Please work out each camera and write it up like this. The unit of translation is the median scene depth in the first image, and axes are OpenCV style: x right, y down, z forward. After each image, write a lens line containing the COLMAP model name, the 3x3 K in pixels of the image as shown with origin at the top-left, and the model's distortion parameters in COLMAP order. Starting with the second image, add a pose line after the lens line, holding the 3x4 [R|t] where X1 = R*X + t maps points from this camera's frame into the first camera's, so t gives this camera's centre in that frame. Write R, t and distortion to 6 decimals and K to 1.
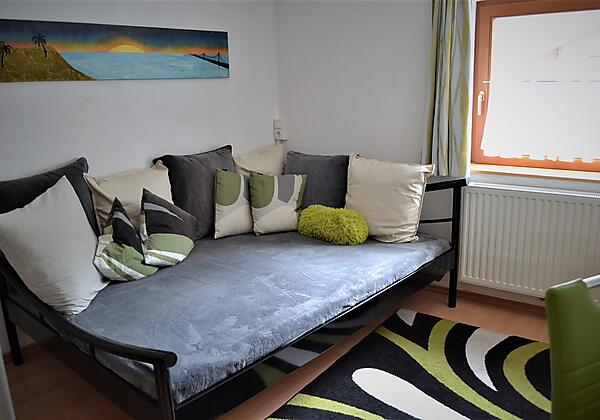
lens RADIAL K [[508.5, 0, 300.0], [0, 508.5, 210.0], [0, 0, 1]] dist [-0.079065, -0.002623]
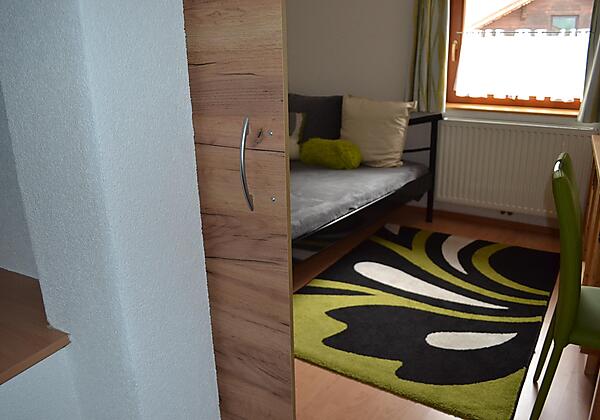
lens RADIAL K [[508.5, 0, 300.0], [0, 508.5, 210.0], [0, 0, 1]] dist [-0.079065, -0.002623]
pose [[0.997864, -0.013381, 0.063943, -0.089407], [0.008288, 0.996820, 0.079257, 0.068943], [-0.064800, -0.078558, 0.994801, -0.194970]]
